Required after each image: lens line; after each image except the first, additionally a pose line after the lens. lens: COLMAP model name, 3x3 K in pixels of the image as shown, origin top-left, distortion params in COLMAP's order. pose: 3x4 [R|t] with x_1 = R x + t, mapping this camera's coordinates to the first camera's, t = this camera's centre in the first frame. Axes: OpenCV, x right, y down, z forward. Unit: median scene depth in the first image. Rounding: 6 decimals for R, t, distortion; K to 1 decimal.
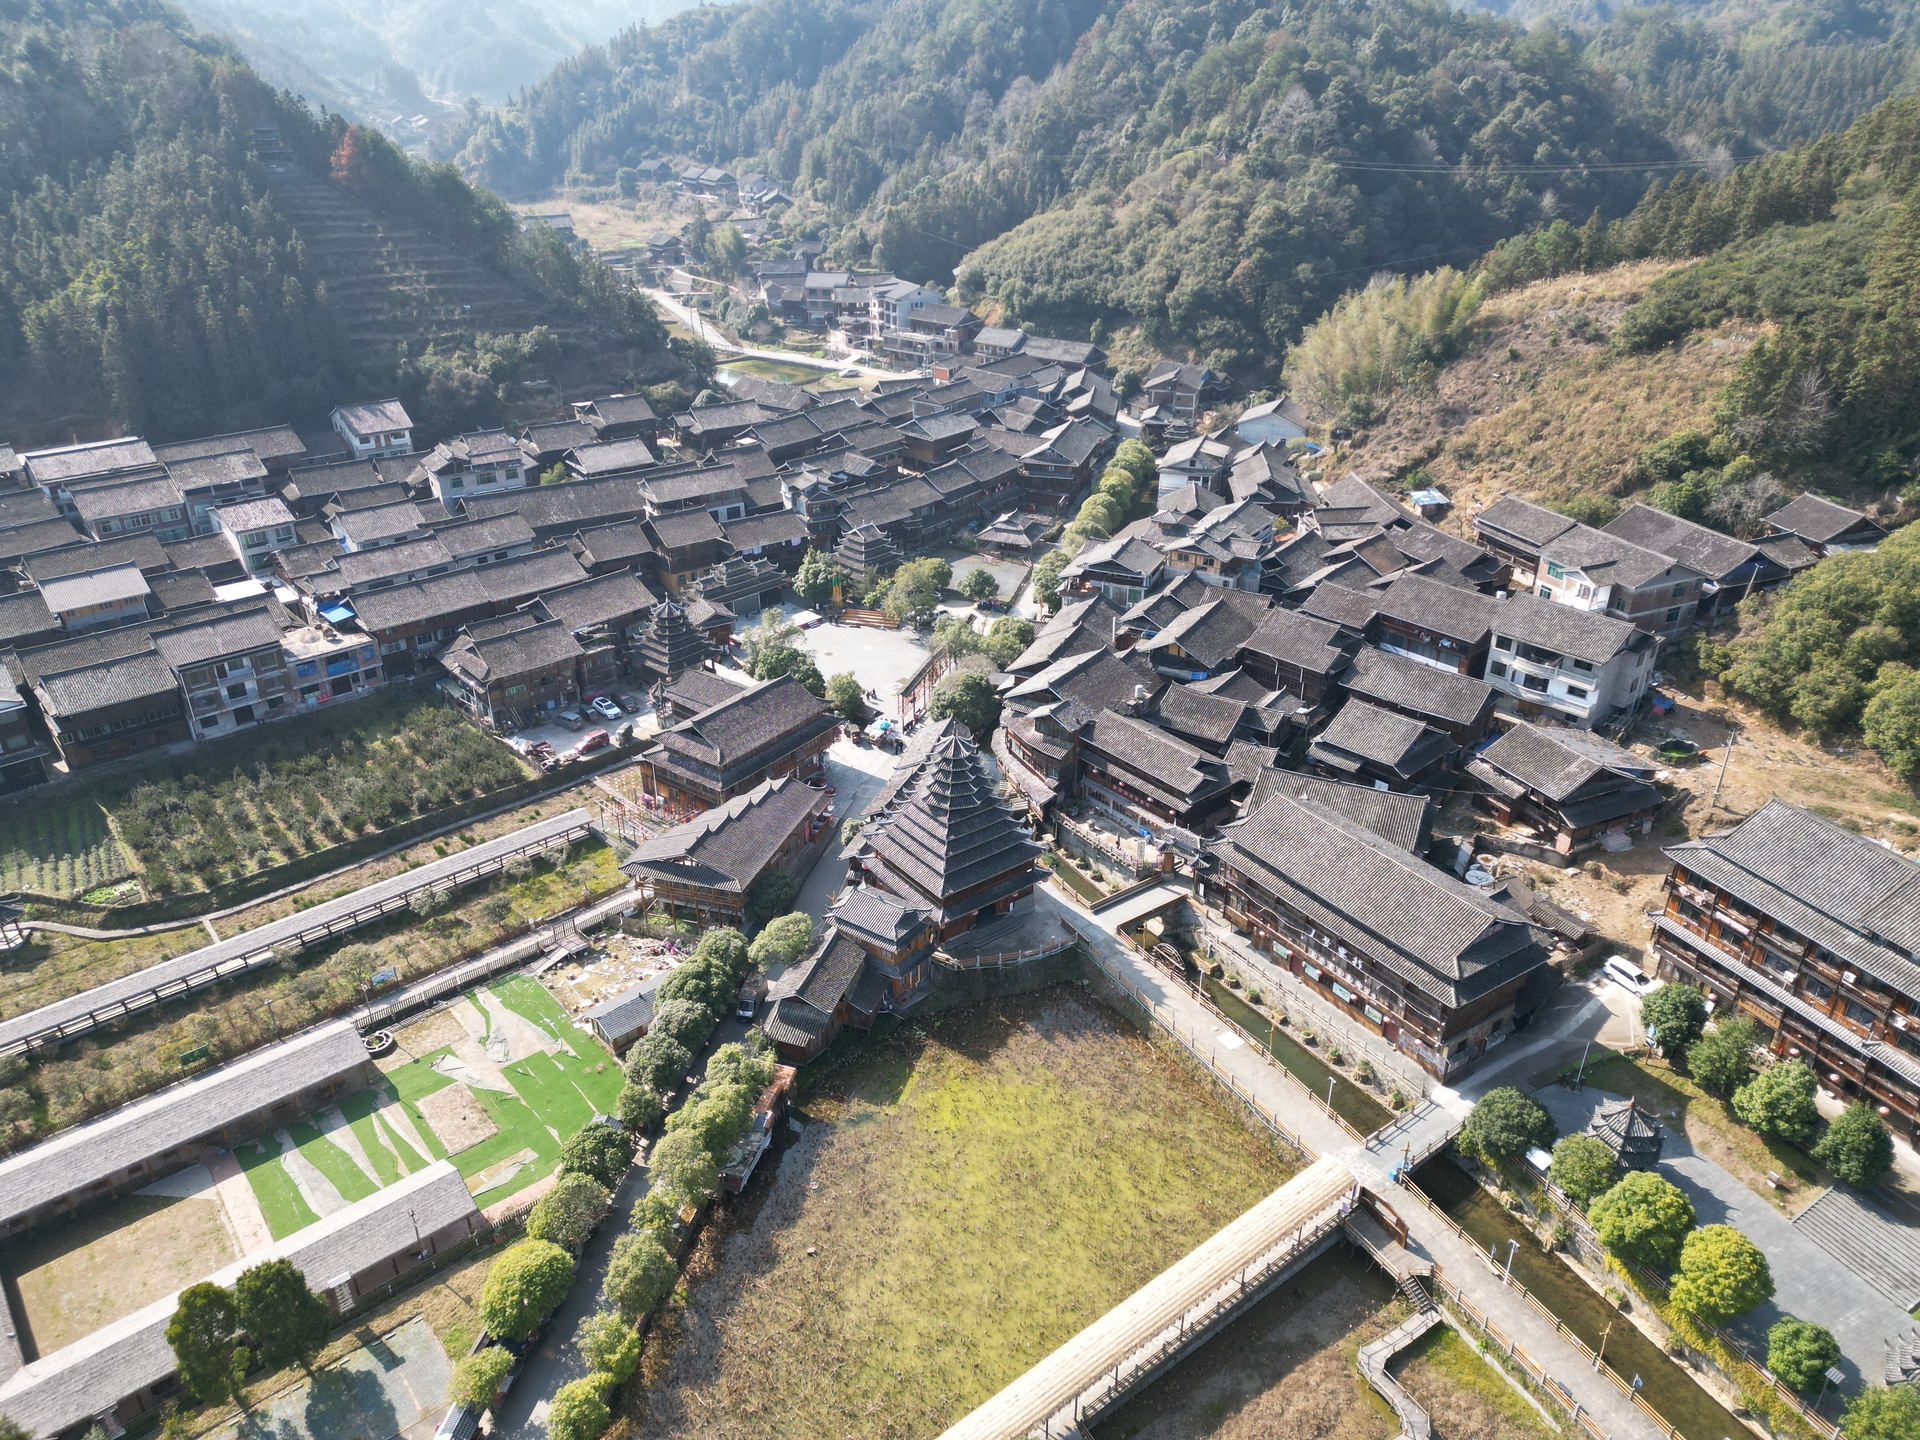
lens RADIAL K [[1334.6, 0, 962.8], [0, 1334.6, 720.9], [0, 0, 1]] dist [0.087907, -0.085727]
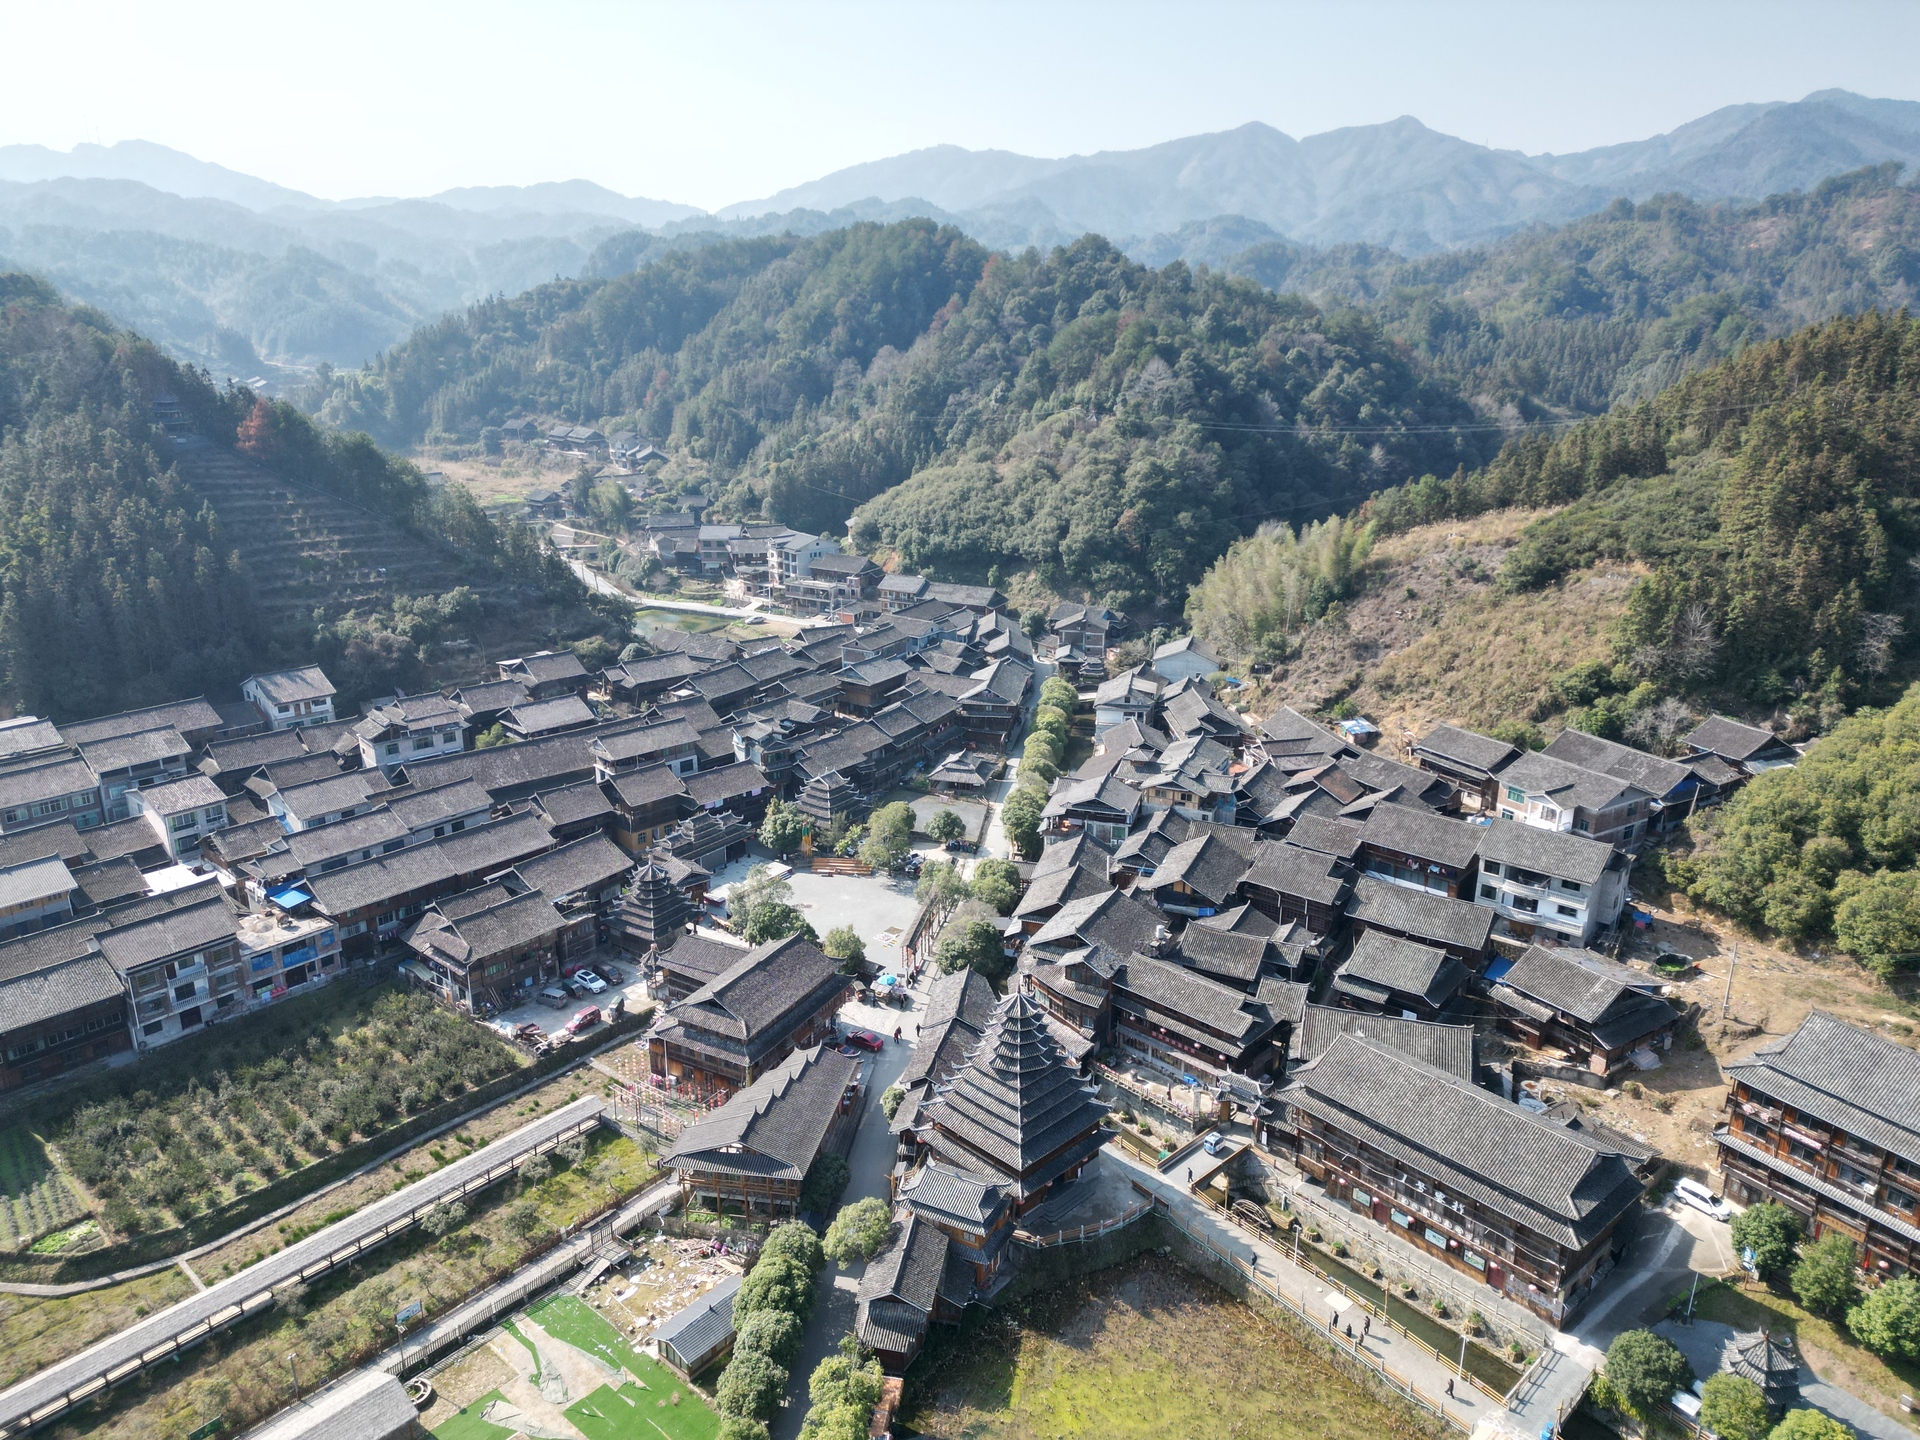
lens RADIAL K [[1334.6, 0, 963.1], [0, 1334.6, 721.6], [0, 0, 1]] dist [0.087907, -0.085727]
pose [[0.990756, -0.037191, 0.130459, -0.110174], [0.058249, 0.985149, -0.161517, -0.018965], [-0.122514, 0.167623, 0.978209, 0.007038]]
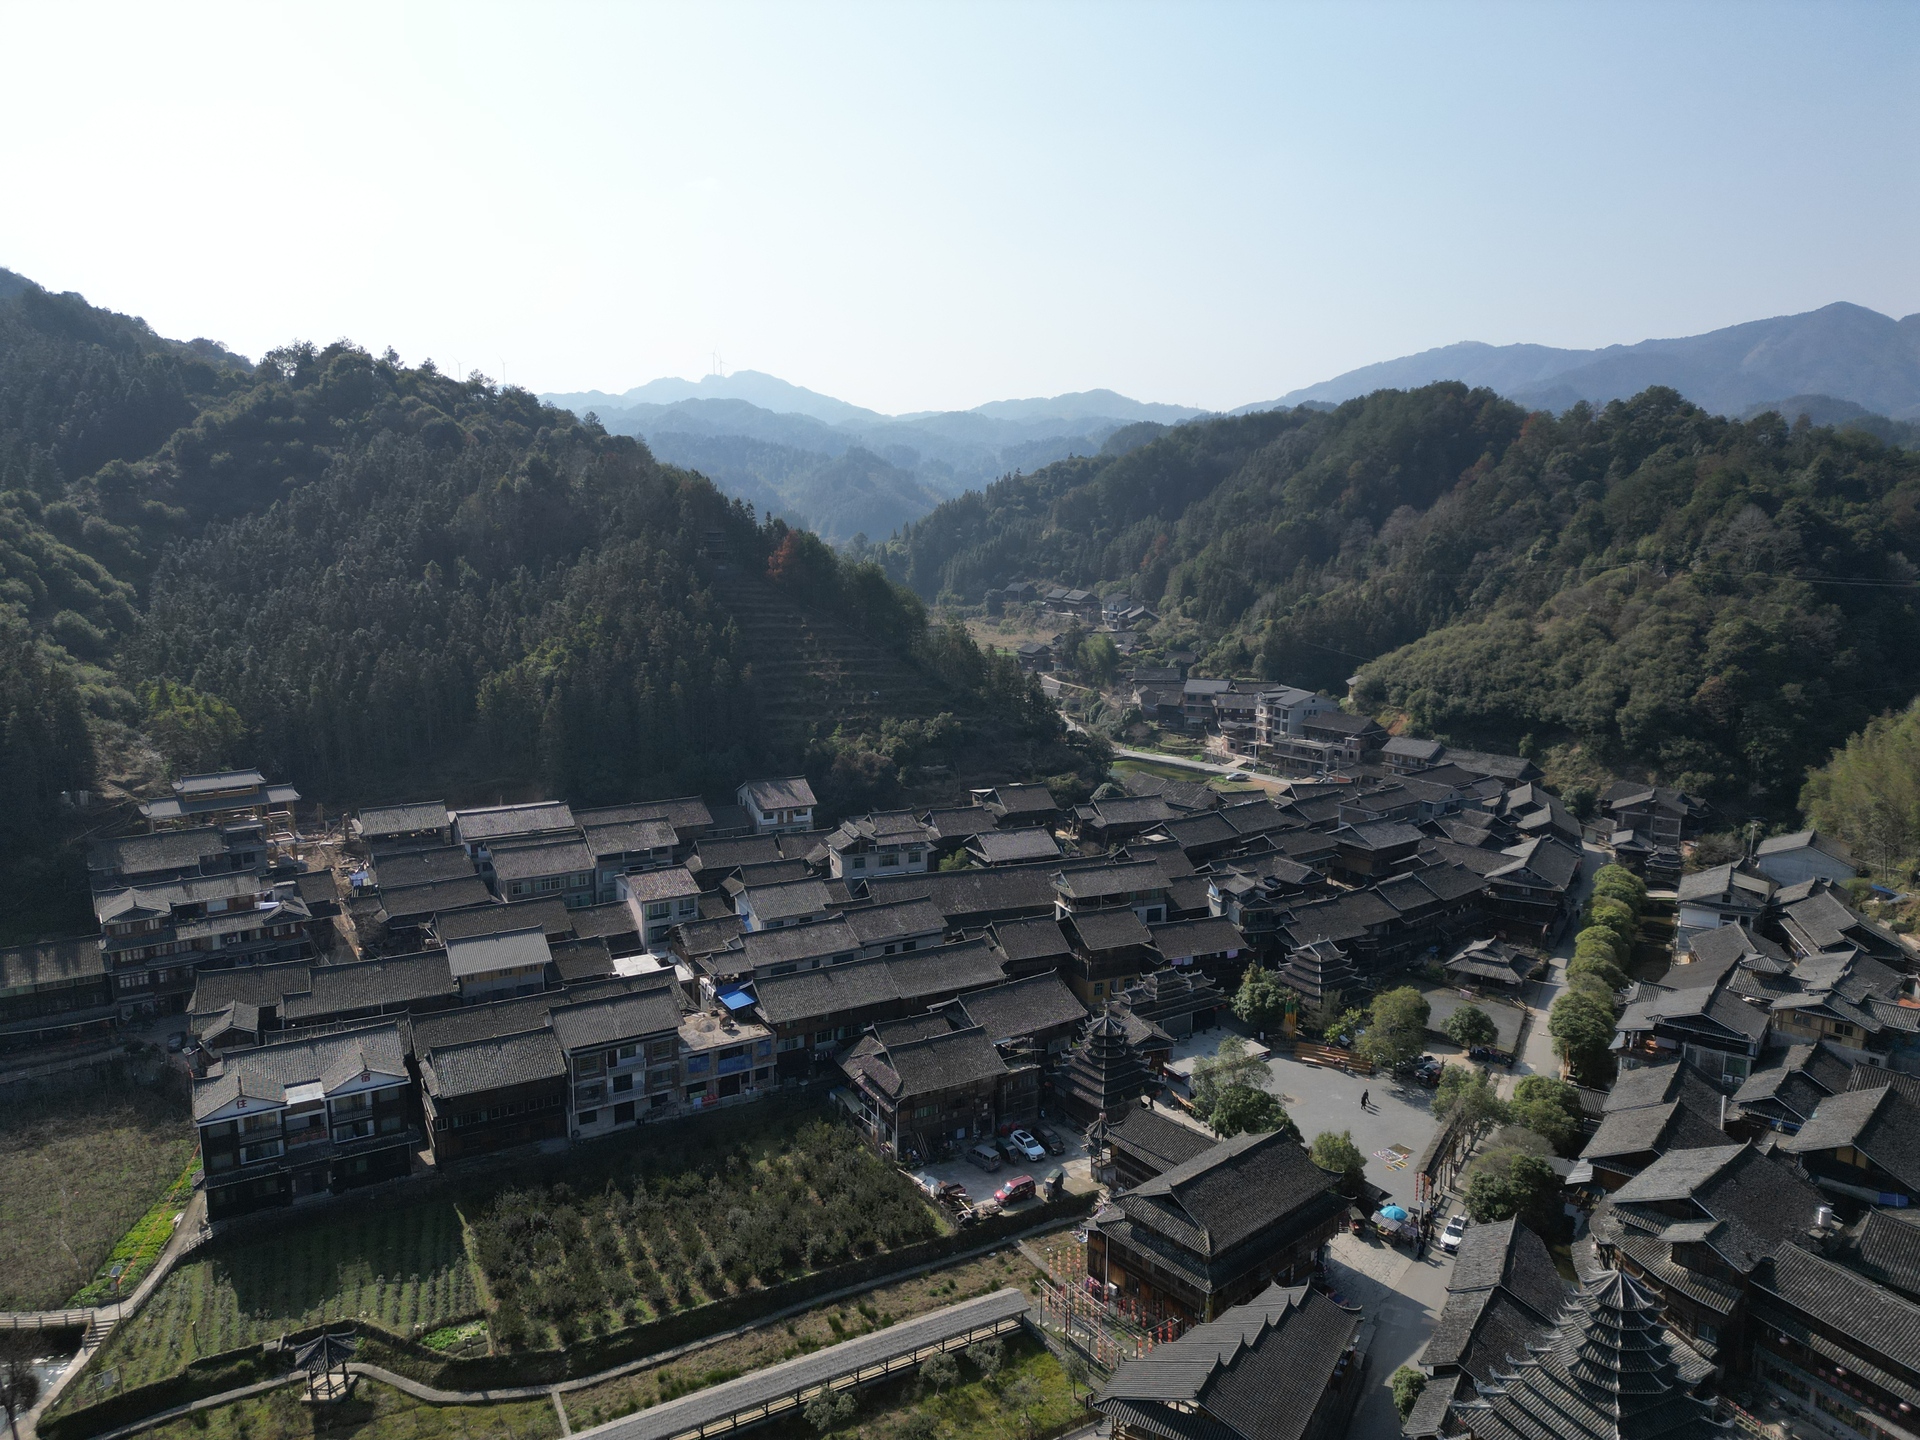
lens RADIAL K [[1334.6, 0, 961.1], [0, 1334.6, 719.3], [0, 0, 1]] dist [0.087907, -0.085727]
pose [[0.975428, 0.039465, -0.216754, -0.125247], [-0.102910, 0.951519, -0.289864, -0.013020], [0.194806, 0.305048, 0.932200, 0.143558]]
